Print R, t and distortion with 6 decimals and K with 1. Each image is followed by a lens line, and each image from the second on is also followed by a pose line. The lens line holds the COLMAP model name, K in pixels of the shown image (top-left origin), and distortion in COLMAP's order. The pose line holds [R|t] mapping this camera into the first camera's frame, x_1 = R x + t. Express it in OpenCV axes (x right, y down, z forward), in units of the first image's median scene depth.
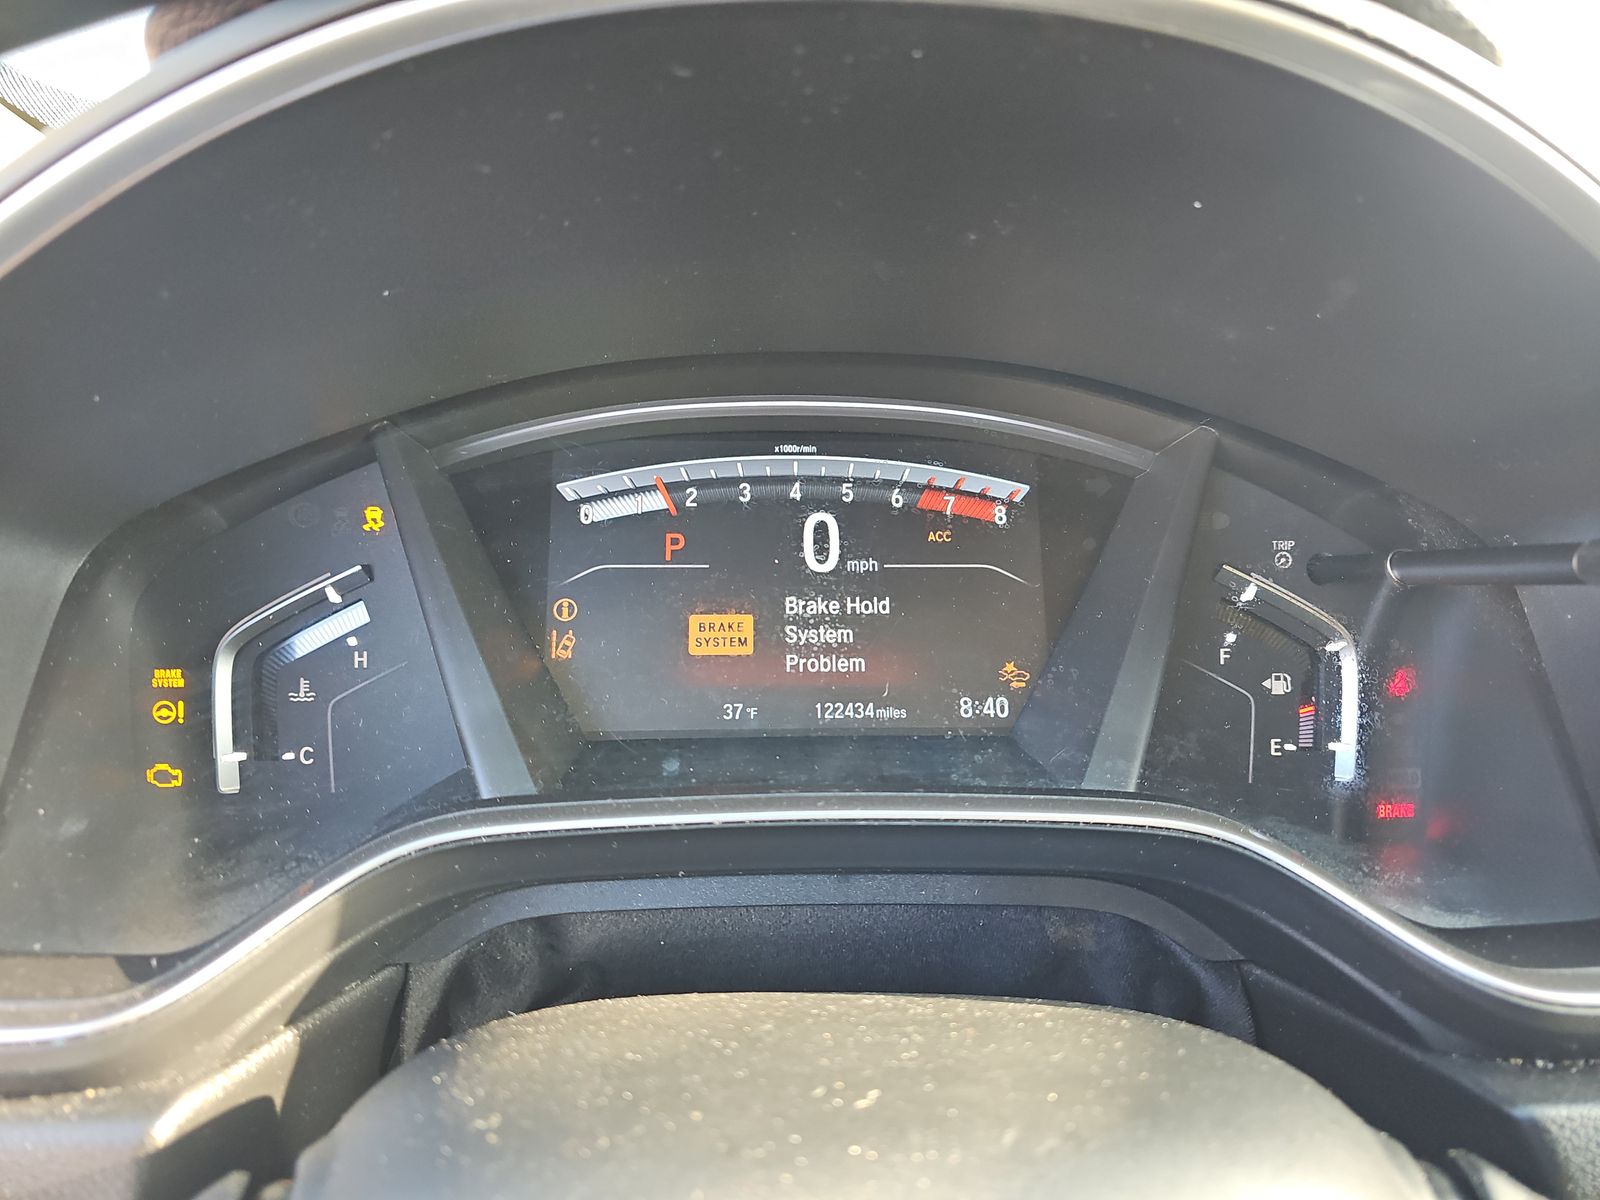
lens RADIAL K [[1046.5, 0, 824.7], [0, 1046.5, 600.1], [0, 0, 1]] dist [0.002292, 0.001171]
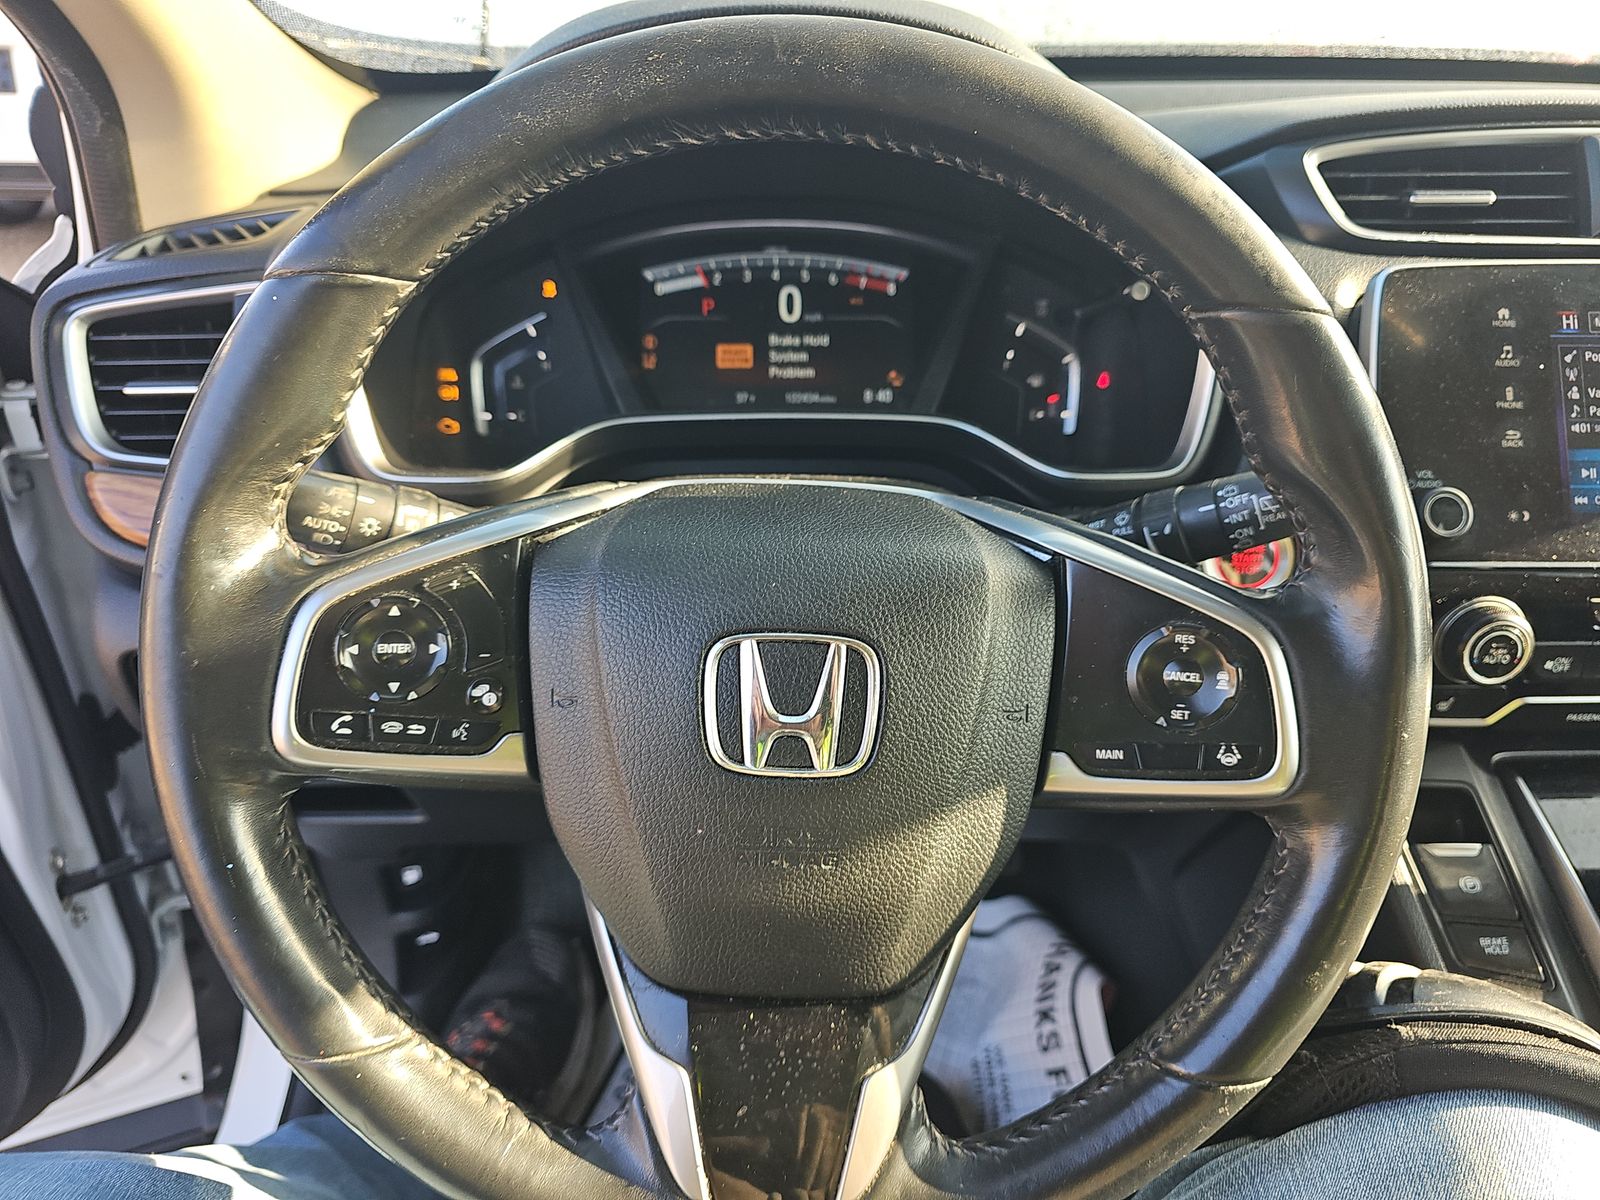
lens RADIAL K [[958.4, 0, 800.4], [0, 958.4, 570.7], [0, 0, 1]] dist [-0.001667, 0.000209]
pose [[0.999203, 0.007247, -0.039260, 0.083409], [-0.000538, 0.985743, 0.168257, 0.120167], [0.039920, -0.168101, 0.984961, -0.699636]]
